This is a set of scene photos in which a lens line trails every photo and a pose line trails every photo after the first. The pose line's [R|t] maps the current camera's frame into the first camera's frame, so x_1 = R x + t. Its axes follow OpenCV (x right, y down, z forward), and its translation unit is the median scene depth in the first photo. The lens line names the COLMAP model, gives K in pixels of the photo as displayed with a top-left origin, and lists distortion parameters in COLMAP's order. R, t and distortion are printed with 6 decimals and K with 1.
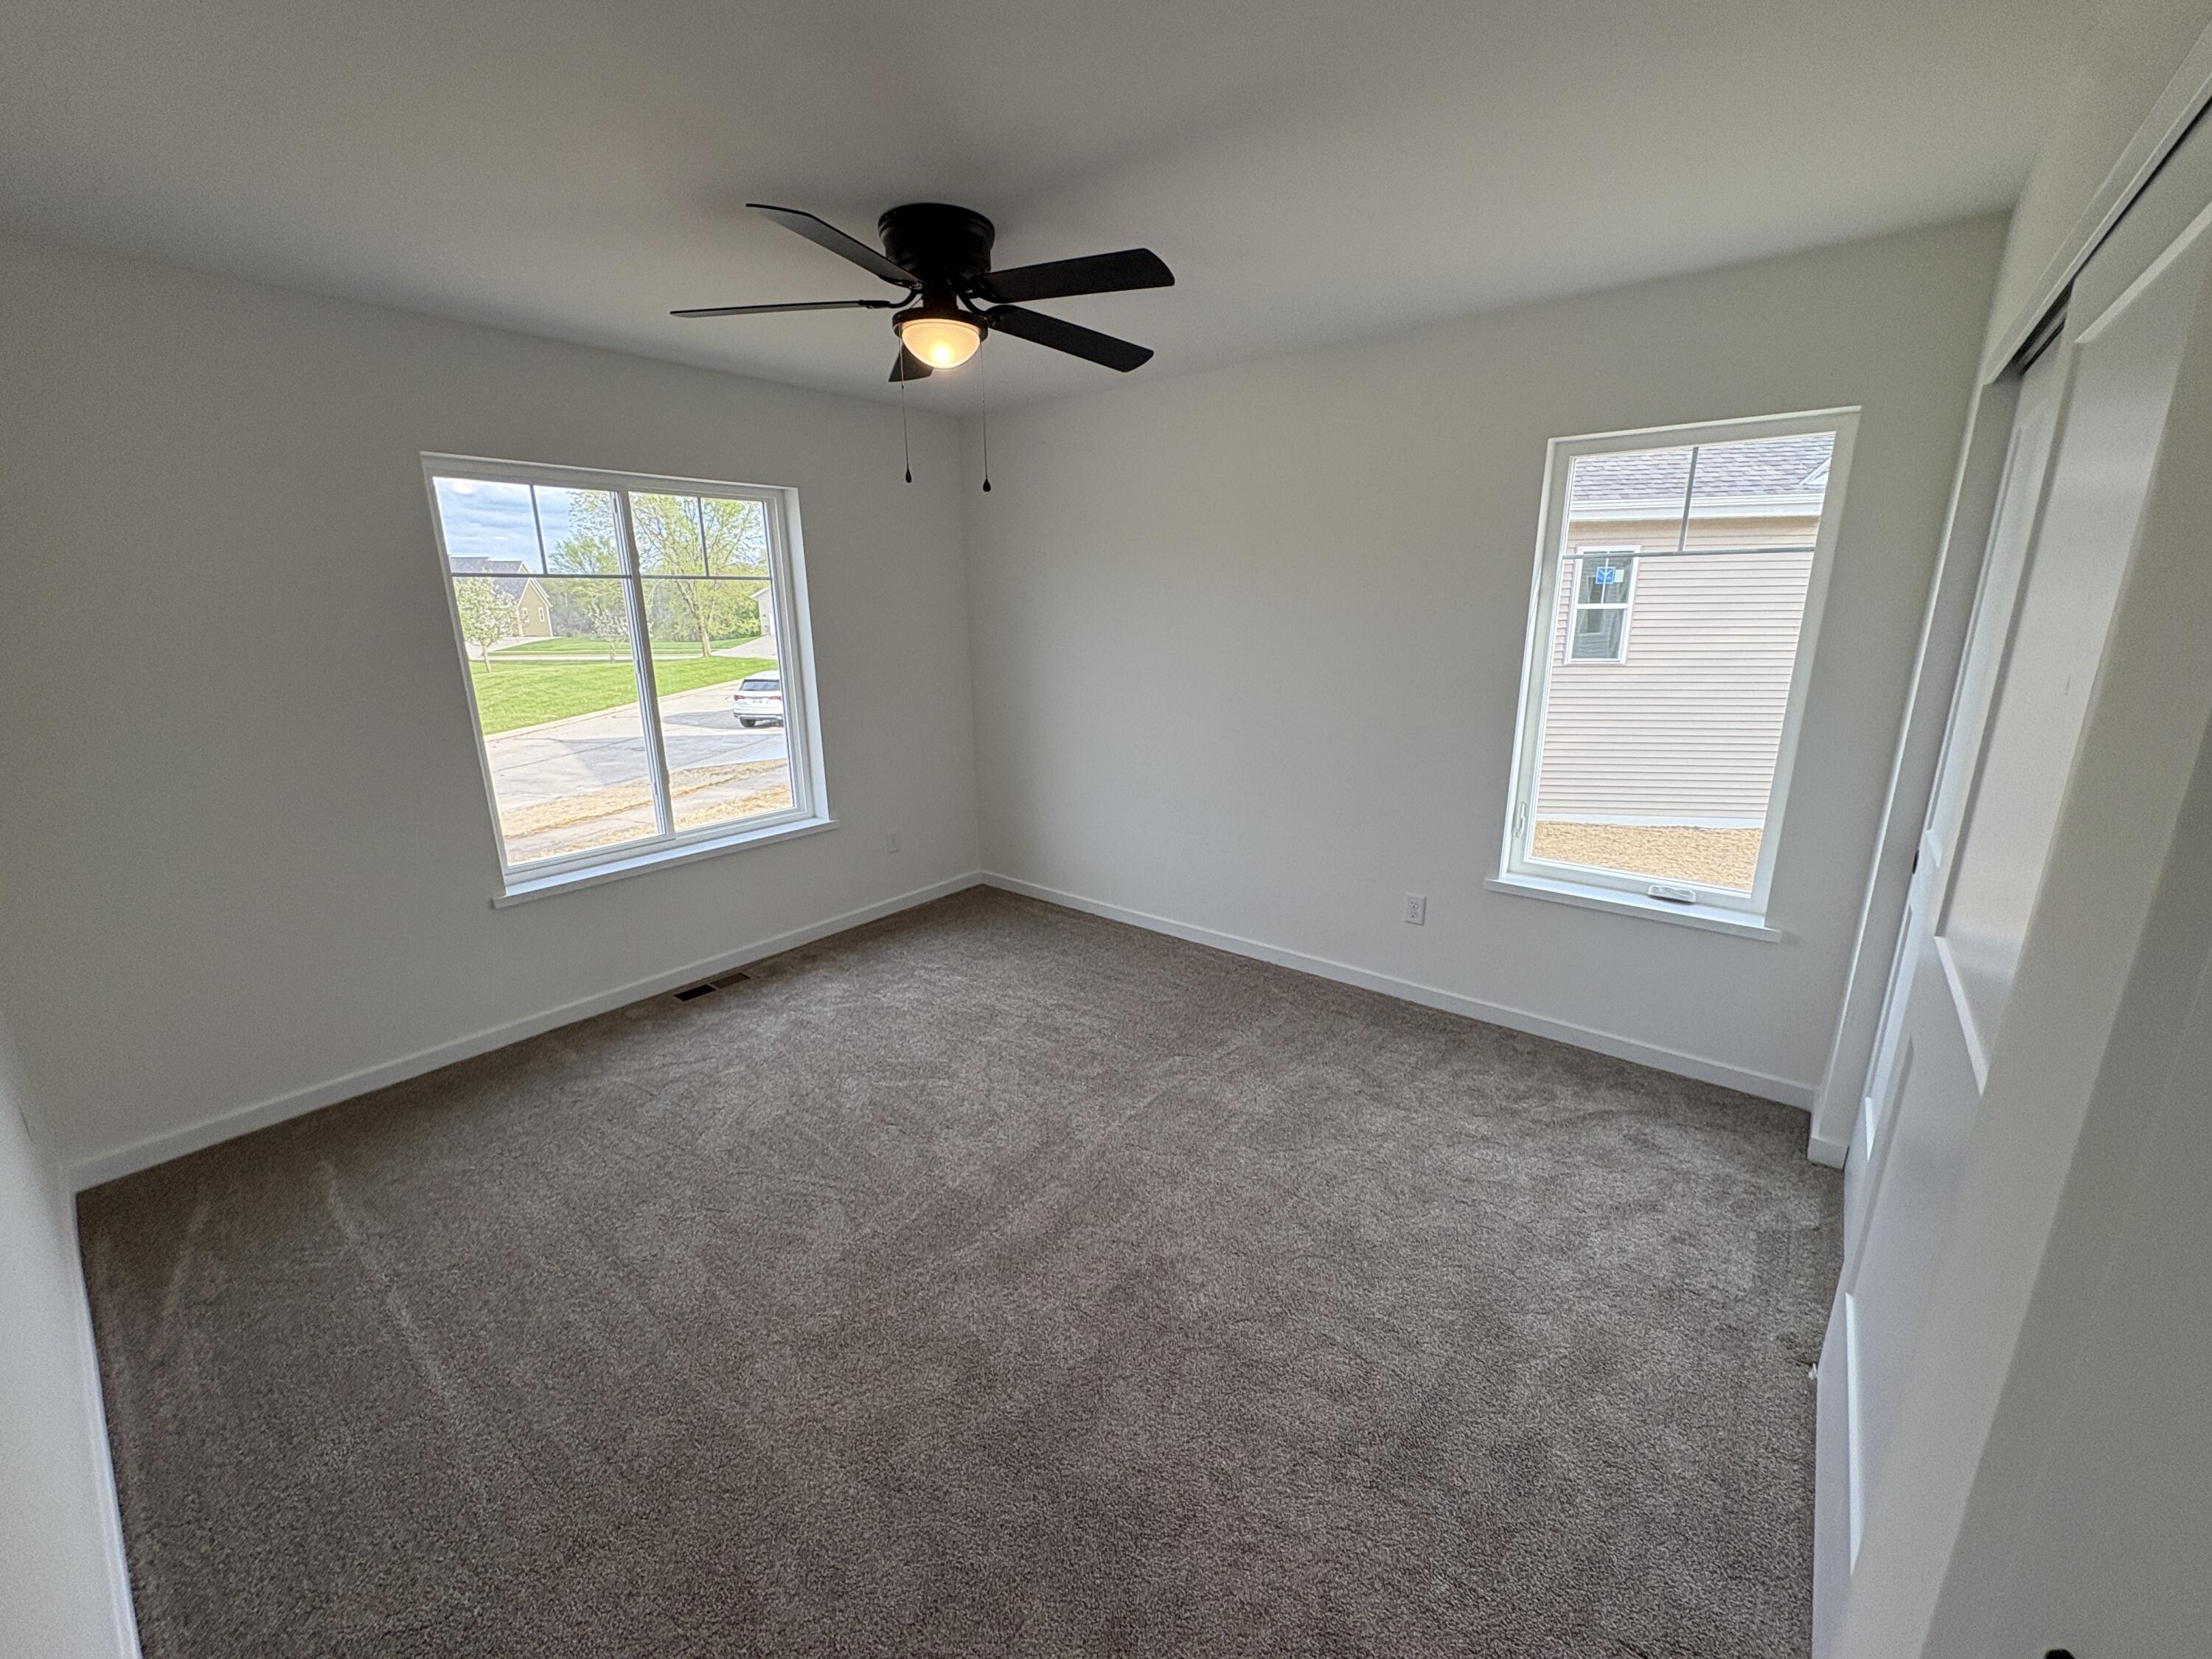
lens RADIAL K [[874.6, 0, 1106.0], [0, 874.6, 829.5], [0, 0, 1]] dist [0.000151, 0.000062]
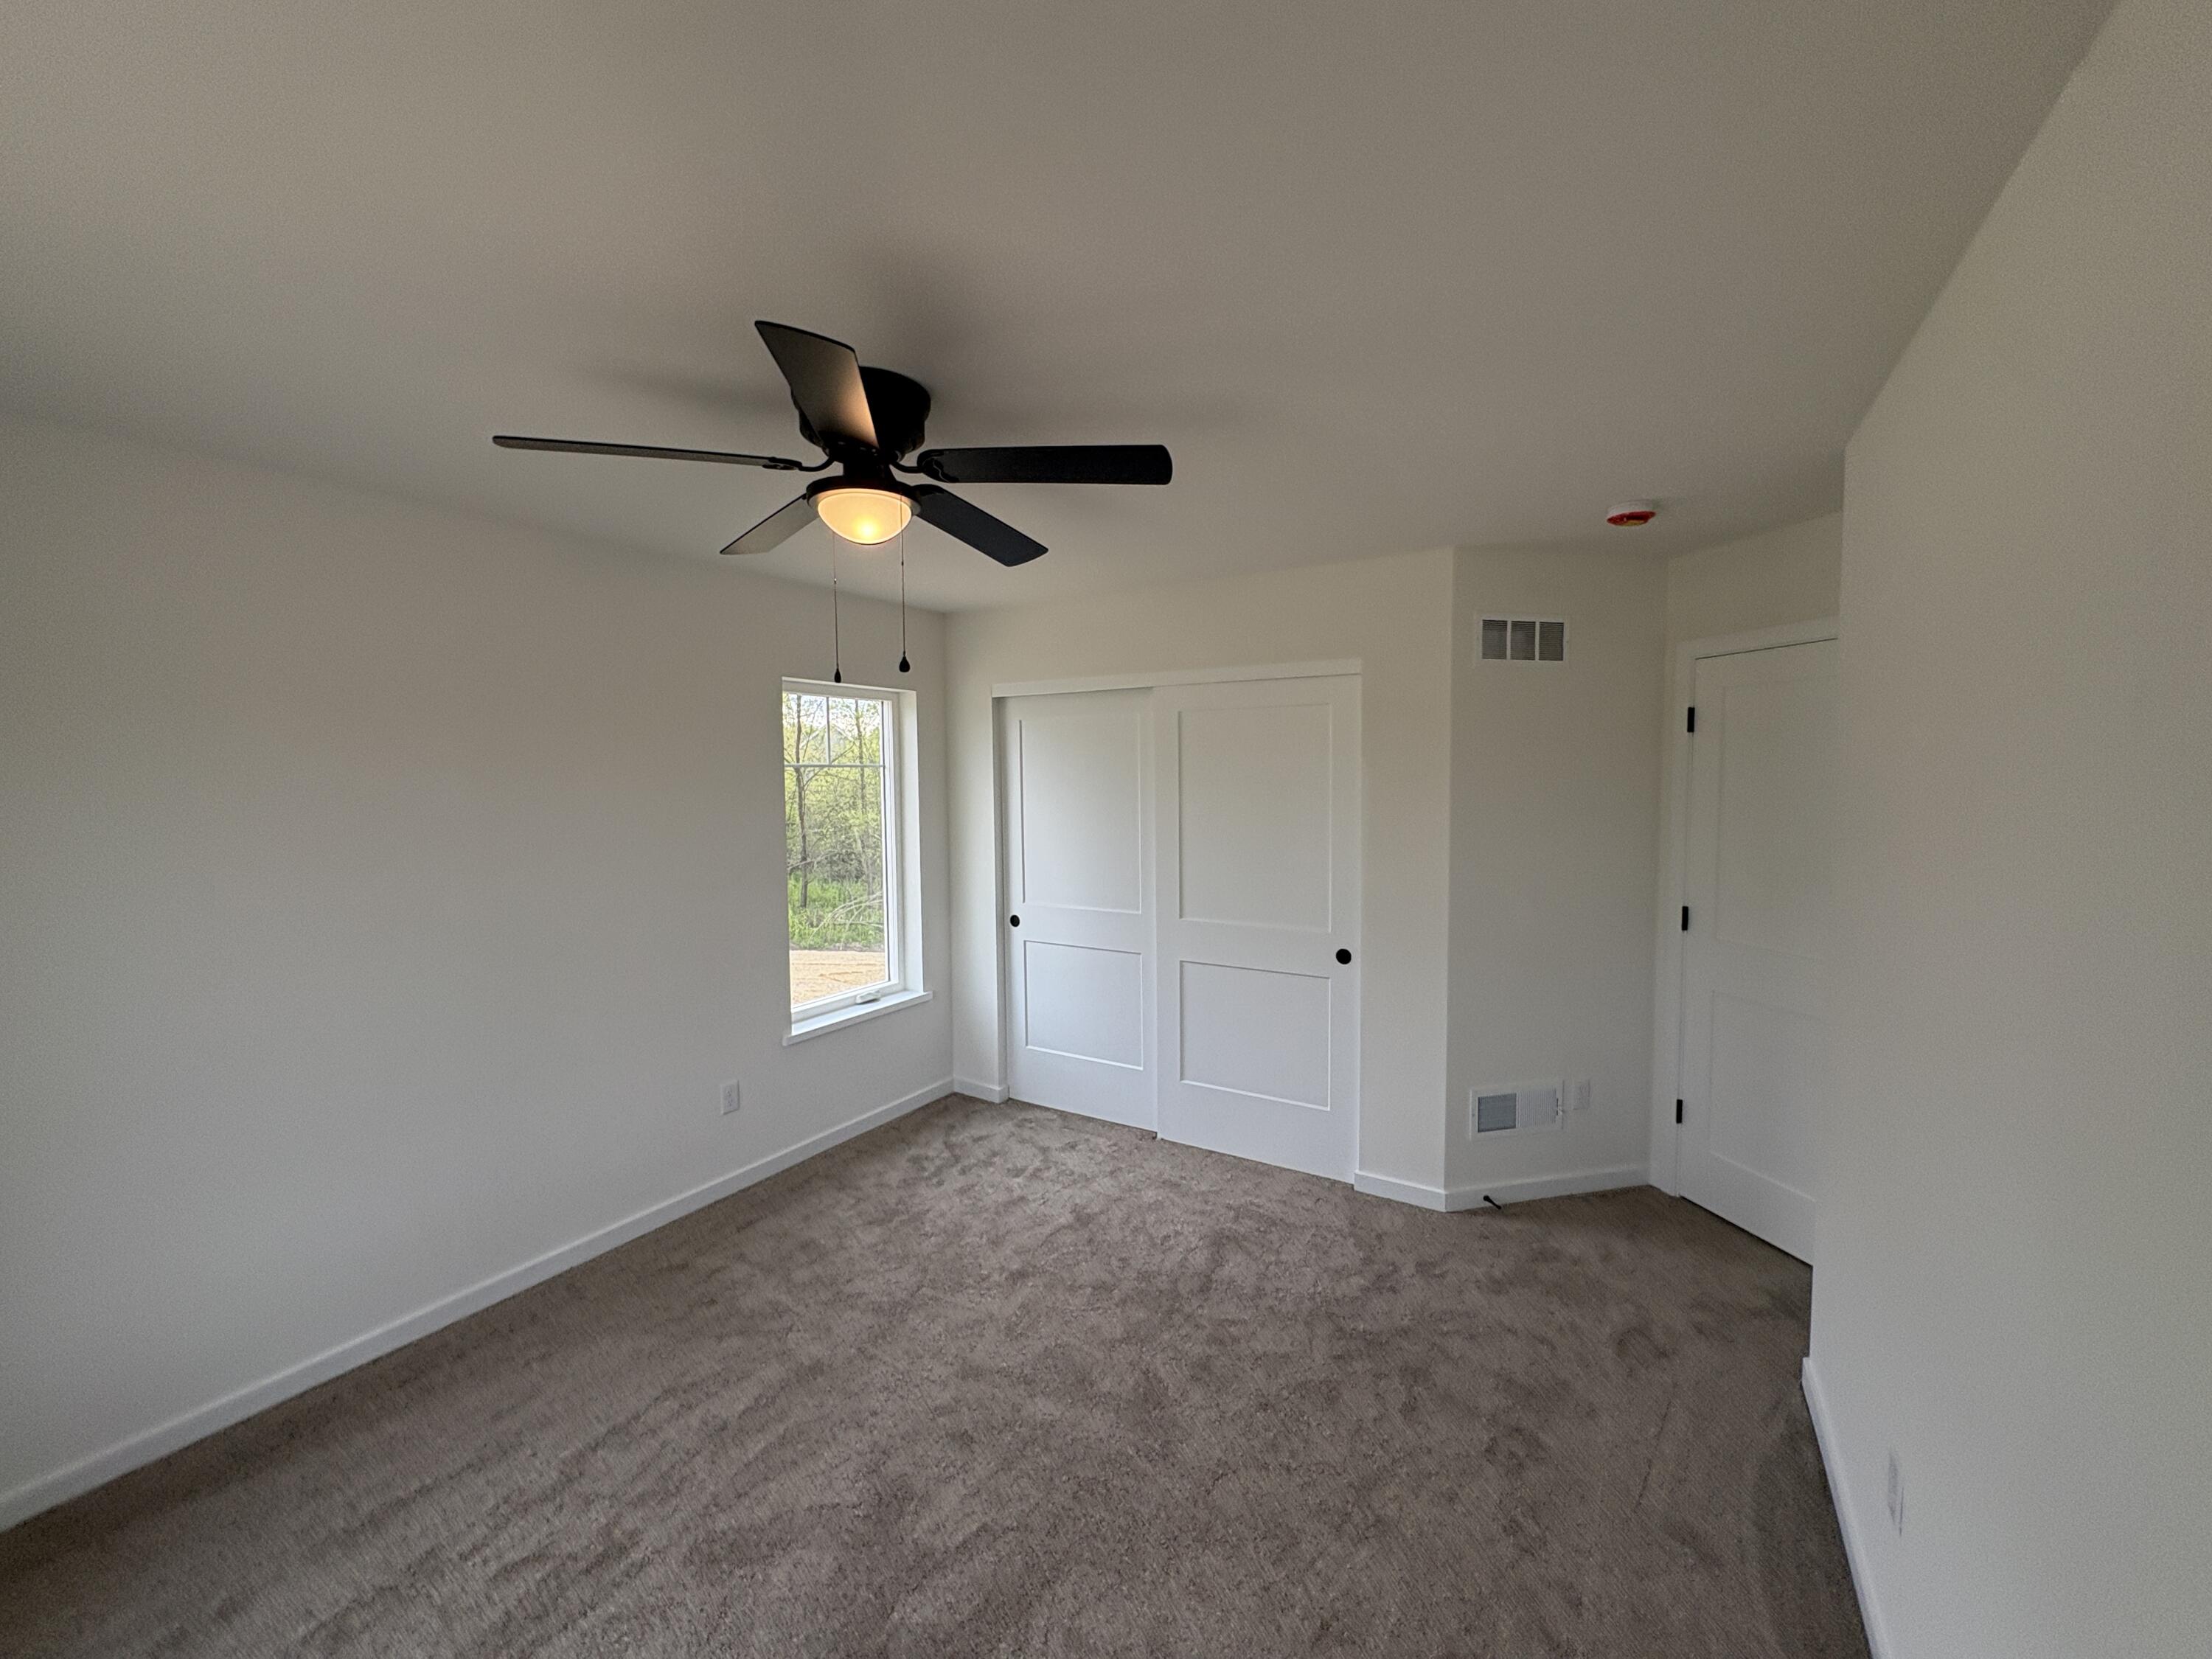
lens RADIAL K [[890.7, 0, 1105.9], [0, 890.7, 818.4], [0, 0, 1]] dist [0.000021, 0.000012]
pose [[-0.113644, -0.051864, 0.992167, -0.955506], [0.258255, 0.962766, 0.079908, -0.258440], [-0.959369, 0.265313, -0.096019, 0.806386]]
